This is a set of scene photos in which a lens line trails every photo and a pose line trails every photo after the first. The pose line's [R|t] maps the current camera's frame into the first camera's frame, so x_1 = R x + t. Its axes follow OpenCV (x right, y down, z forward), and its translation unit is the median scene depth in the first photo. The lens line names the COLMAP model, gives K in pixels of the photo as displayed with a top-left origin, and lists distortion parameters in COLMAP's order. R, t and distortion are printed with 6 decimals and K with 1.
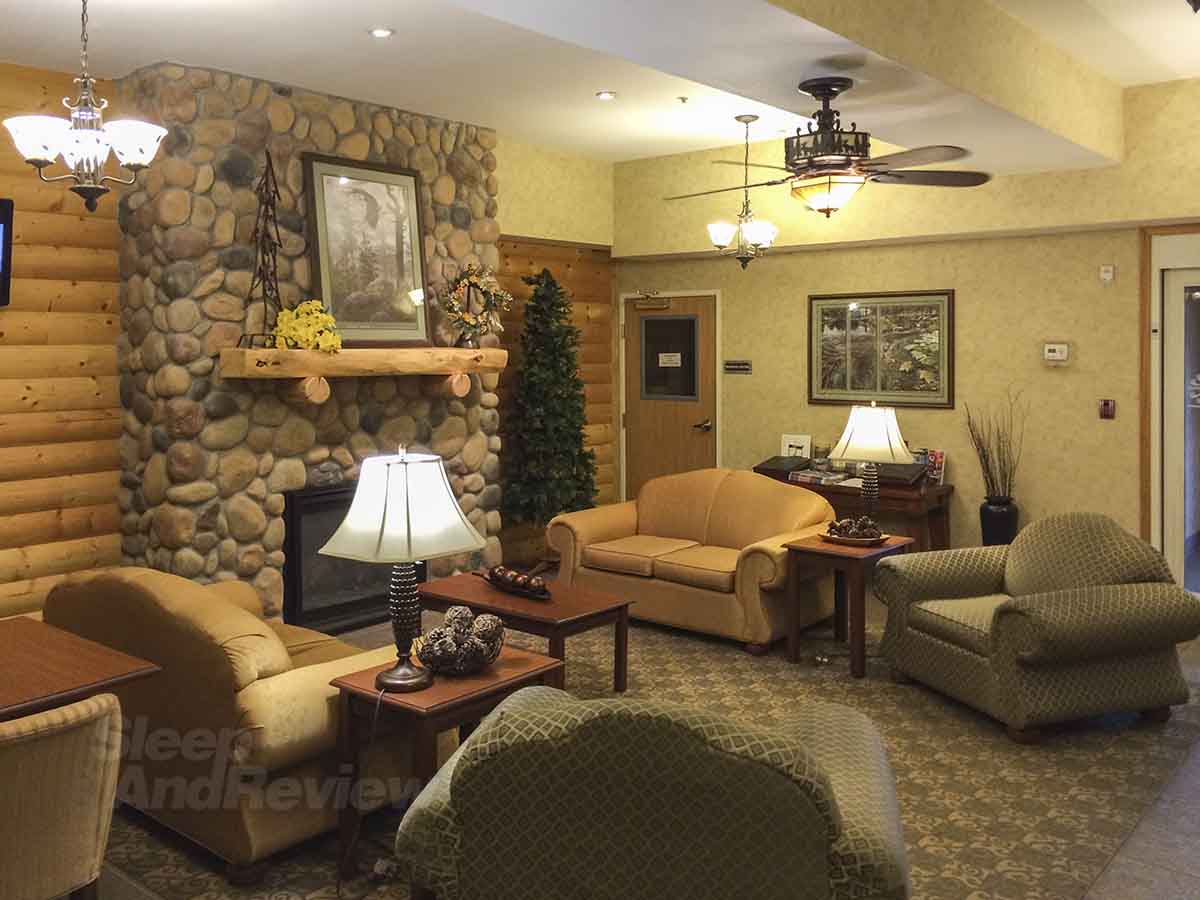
lens RADIAL K [[1063.7, 0, 600.0], [0, 1063.7, 450.0], [0, 0, 1]] dist [-0.005363, -0.002650]
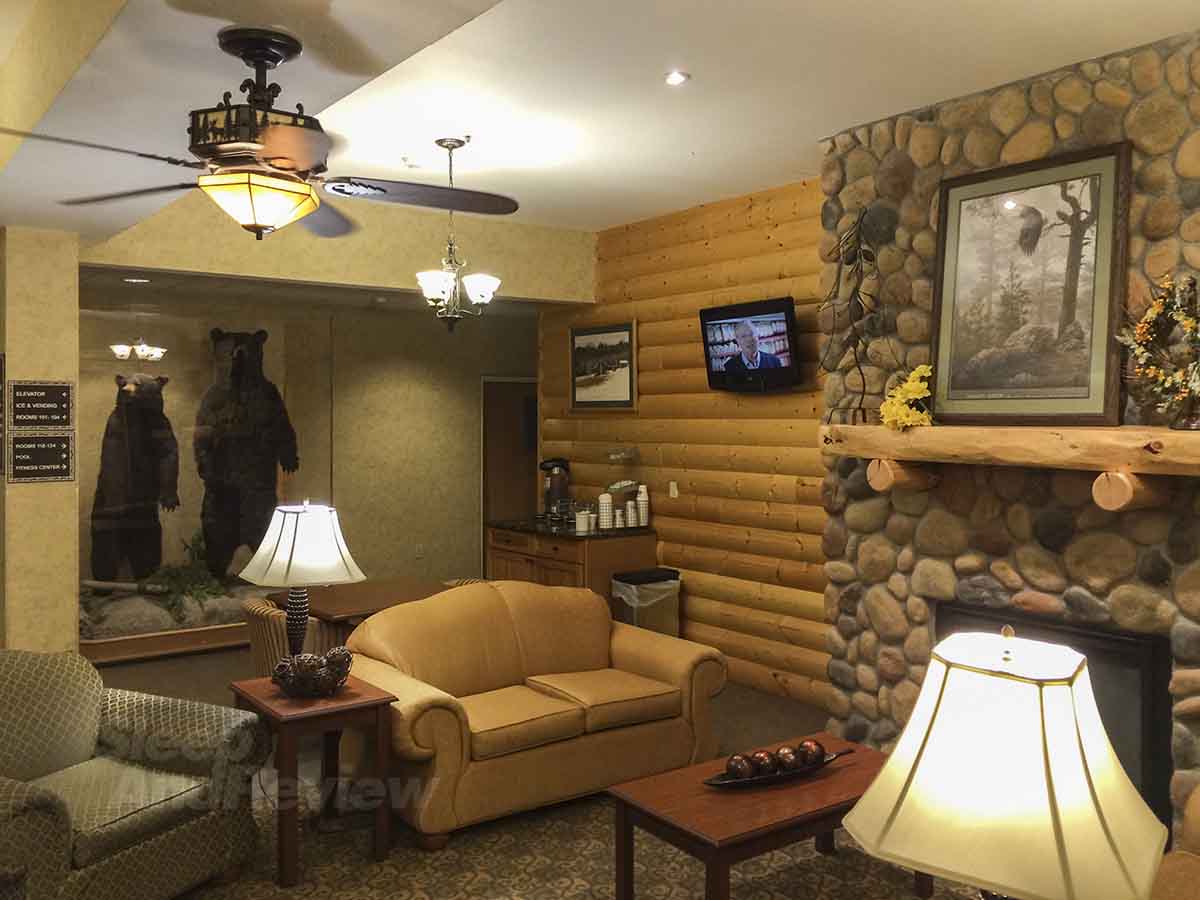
lens RADIAL K [[1024.0, 0, 600.0], [0, 1024.0, 450.0], [0, 0, 1]] dist [0.008284, 0.001780]
pose [[-0.246906, 0.042583, -0.968103, 0.519507], [-0.089938, 0.993715, 0.066647, -0.102502], [0.964857, 0.103525, -0.241525, 0.919422]]
